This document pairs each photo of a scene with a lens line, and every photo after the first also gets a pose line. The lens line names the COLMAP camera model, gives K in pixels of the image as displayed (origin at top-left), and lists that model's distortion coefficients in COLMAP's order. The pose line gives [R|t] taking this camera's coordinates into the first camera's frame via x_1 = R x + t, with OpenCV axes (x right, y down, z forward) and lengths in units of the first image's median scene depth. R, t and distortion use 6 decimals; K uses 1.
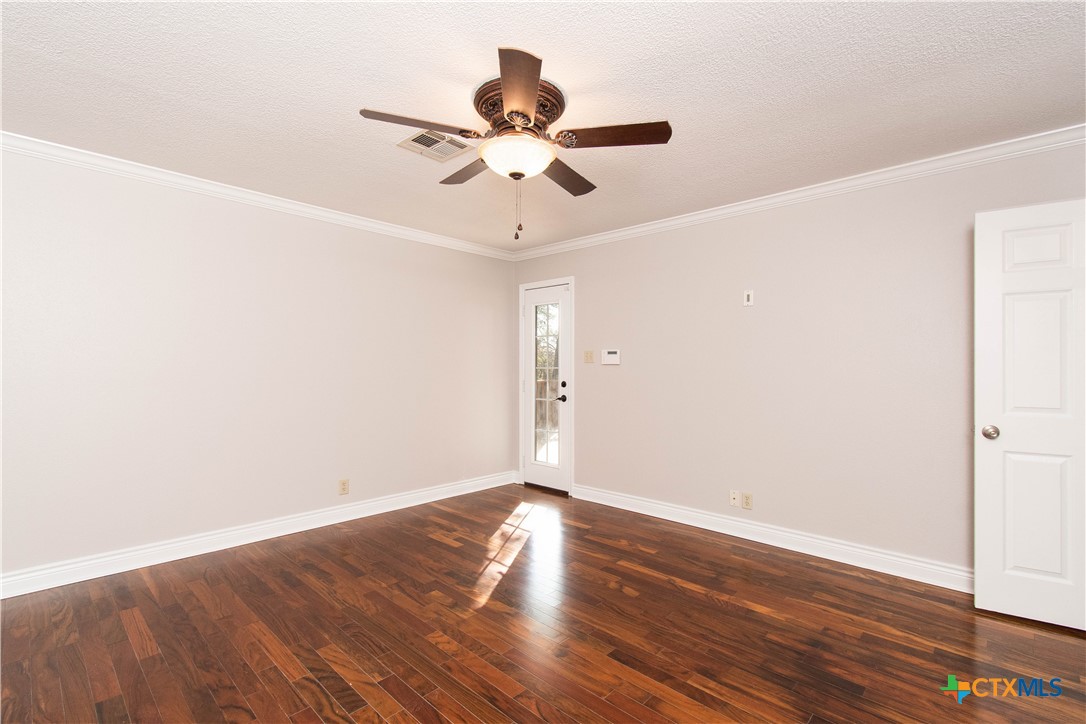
lens RADIAL K [[479.0, 0, 539.6], [0, 479.0, 363.4], [0, 0, 1]] dist [0.001005, -0.000799]
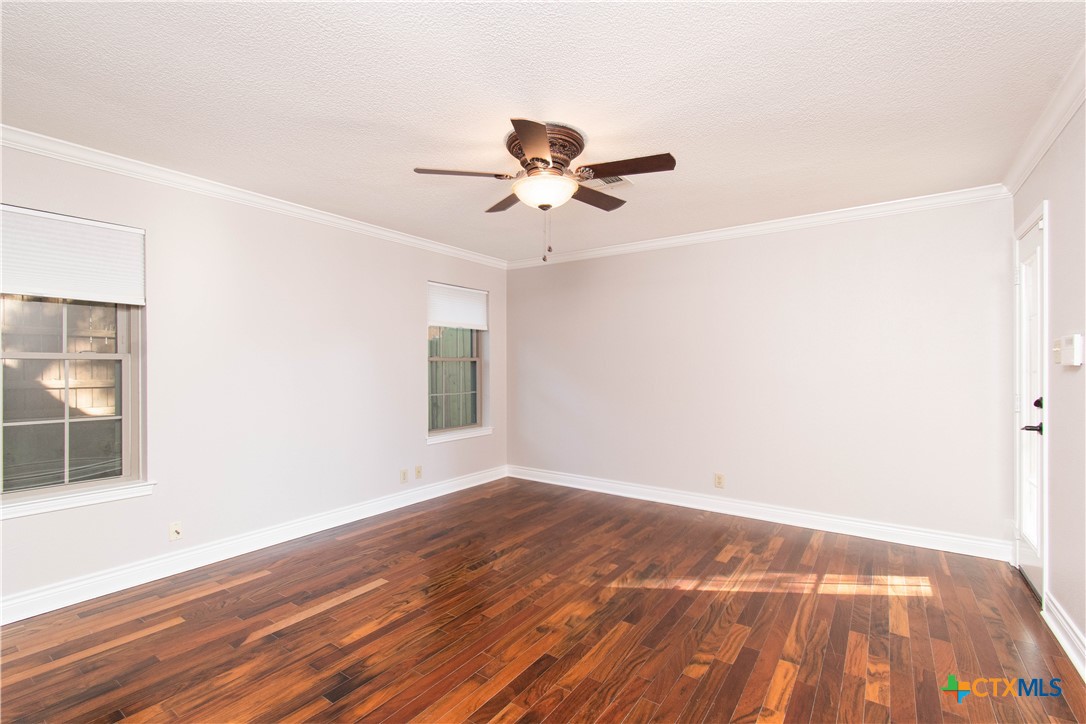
lens RADIAL K [[479.0, 0, 539.6], [0, 479.0, 363.4], [0, 0, 1]] dist [0.001005, -0.000799]
pose [[0.163050, -0.012666, -0.986537, 0.805796], [0.005242, 0.999915, -0.011972, 0.008068], [0.986604, -0.003219, 0.163102, 0.582775]]
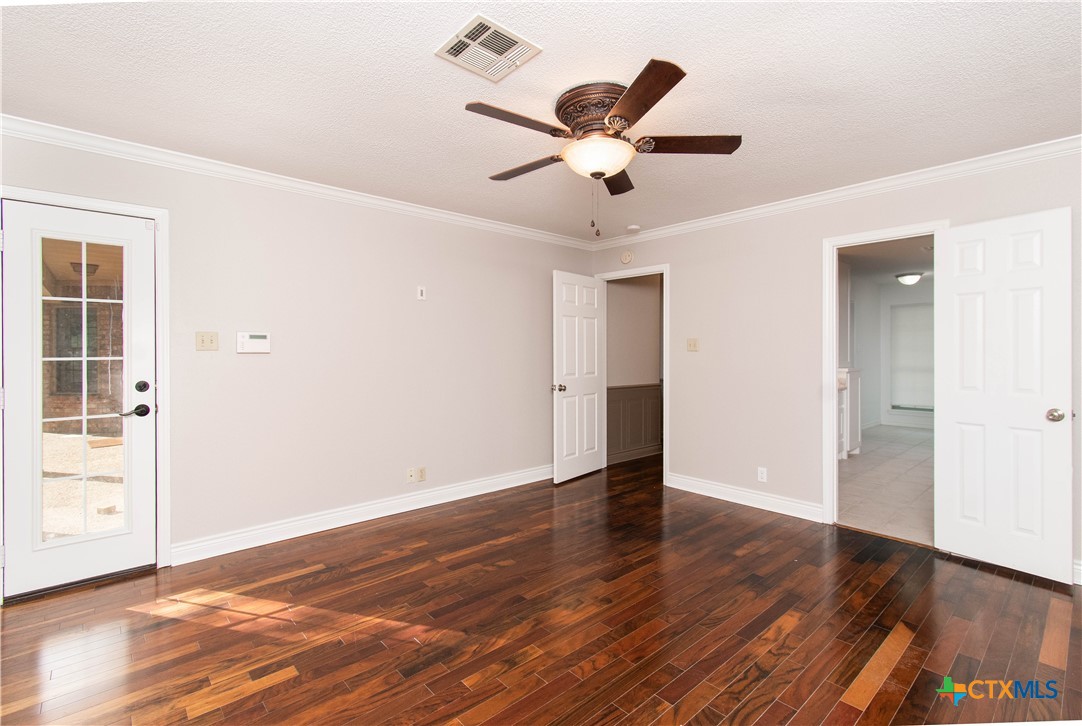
lens RADIAL K [[505.5, 0, 521.6], [0, 505.5, 352.6], [0, 0, 1]] dist [0.000904, -0.000344]
pose [[0.098767, -0.005607, 0.995095, -0.858262], [-0.003541, 0.999976, 0.005986, -0.006341], [-0.995104, -0.004115, 0.098745, 0.775168]]
